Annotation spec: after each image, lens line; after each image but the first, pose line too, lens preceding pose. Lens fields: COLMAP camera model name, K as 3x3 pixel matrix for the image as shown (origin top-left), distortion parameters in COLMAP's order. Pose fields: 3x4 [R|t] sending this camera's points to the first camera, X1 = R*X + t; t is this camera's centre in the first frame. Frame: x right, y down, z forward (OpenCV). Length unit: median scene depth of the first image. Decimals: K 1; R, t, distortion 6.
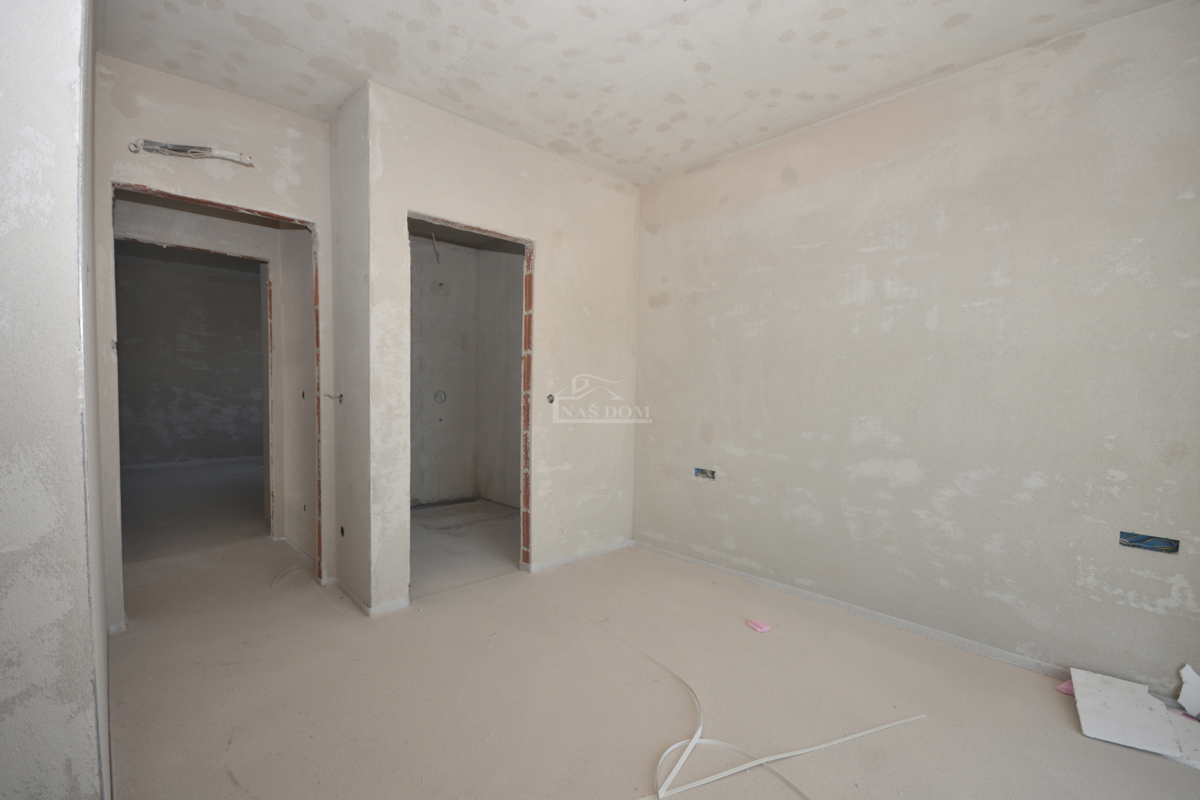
lens RADIAL K [[522.4, 0, 598.4], [0, 522.4, 403.5], [0, 0, 1]] dist [-0.004464, -0.000307]
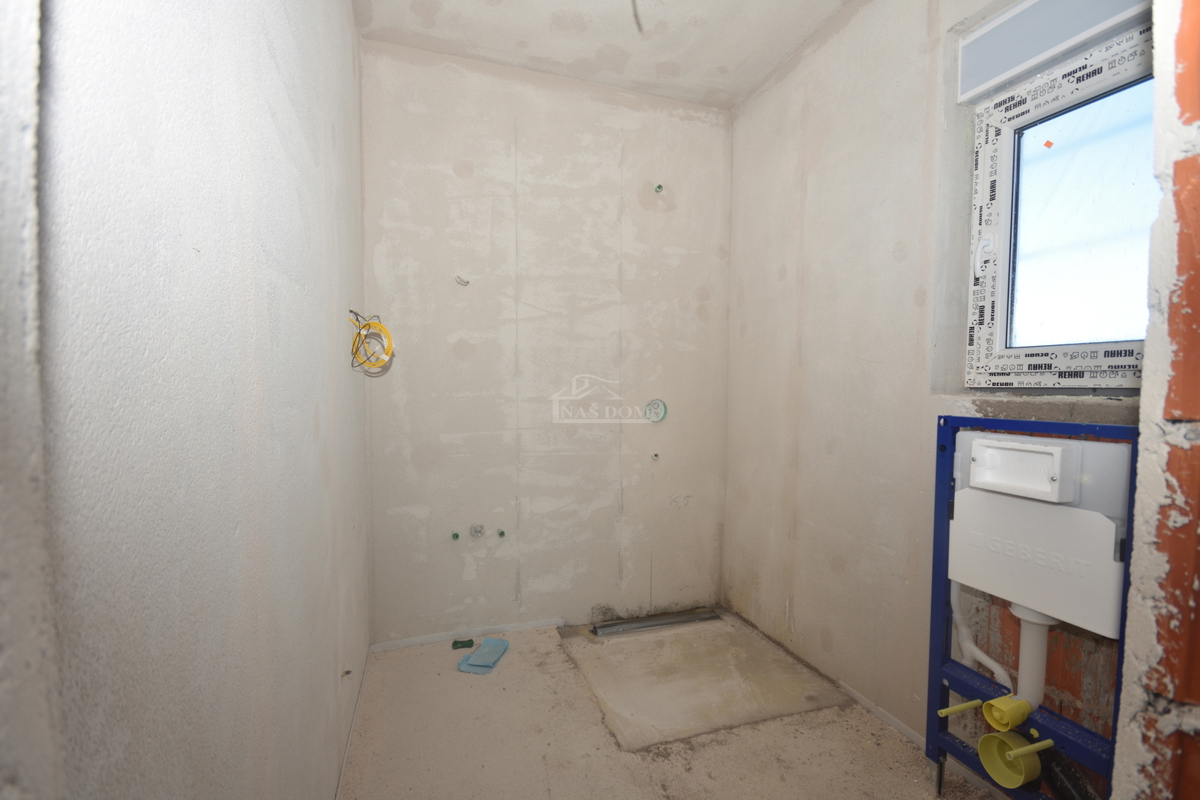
lens RADIAL K [[522.4, 0, 598.7], [0, 522.4, 402.9], [0, 0, 1]] dist [-0.004464, -0.000307]
pose [[0.915213, 0.009472, -0.402860, -0.145168], [-0.011700, 0.999927, -0.003068, -0.018236], [0.402802, 0.007521, 0.915256, 0.499542]]
